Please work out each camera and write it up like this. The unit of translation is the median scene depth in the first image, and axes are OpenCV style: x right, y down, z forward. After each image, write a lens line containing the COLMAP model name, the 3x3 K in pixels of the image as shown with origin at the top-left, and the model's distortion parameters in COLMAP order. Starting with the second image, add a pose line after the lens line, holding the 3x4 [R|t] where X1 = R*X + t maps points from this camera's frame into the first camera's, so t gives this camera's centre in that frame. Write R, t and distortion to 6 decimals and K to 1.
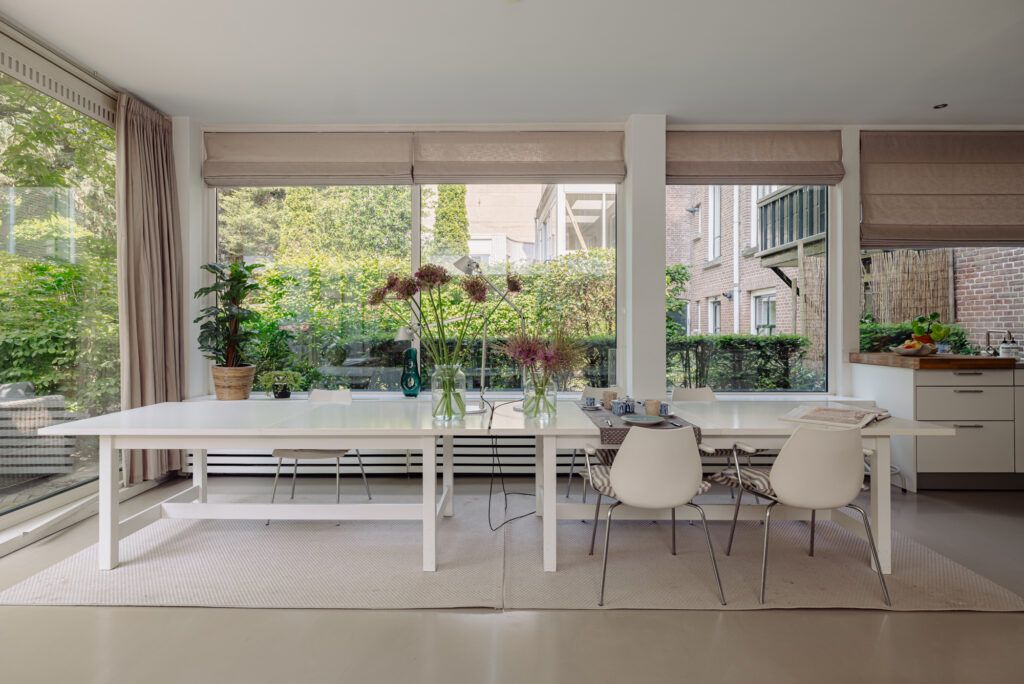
lens RADIAL K [[558.8, 0, 502.5], [0, 558.8, 322.6], [0, 0, 1]] dist [0.015373, 0.000186]
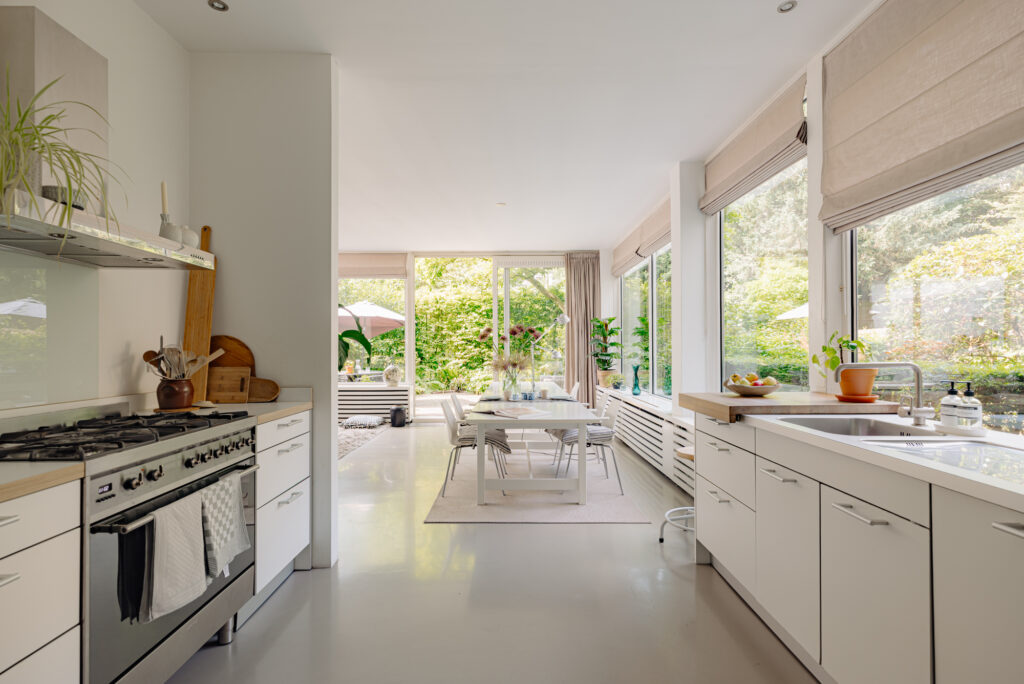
lens RADIAL K [[507.6, 0, 511.3], [0, 507.6, 347.9], [0, 0, 1]] dist [-0.001280, -0.000274]
pose [[-0.001718, -0.000547, -0.999998, 1.230234], [0.016346, 0.999866, -0.000575, -0.006052], [0.999865, -0.016347, -0.001709, 0.633566]]
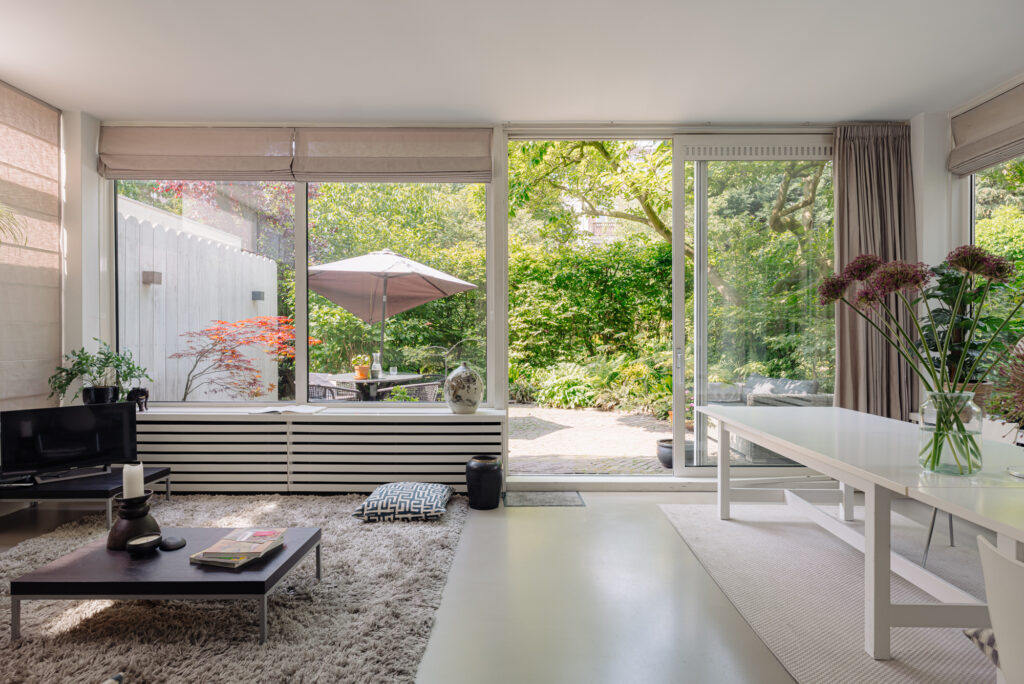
lens RADIAL K [[559.1, 0, 514.9], [0, 559.1, 339.5], [0, 0, 1]] dist [-0.000979, 0.003742]
pose [[-0.002426, 0.002627, -0.999994, 0.357691], [0.013223, 0.999909, 0.002595, 0.001643], [0.999910, -0.013217, -0.002461, 0.298839]]
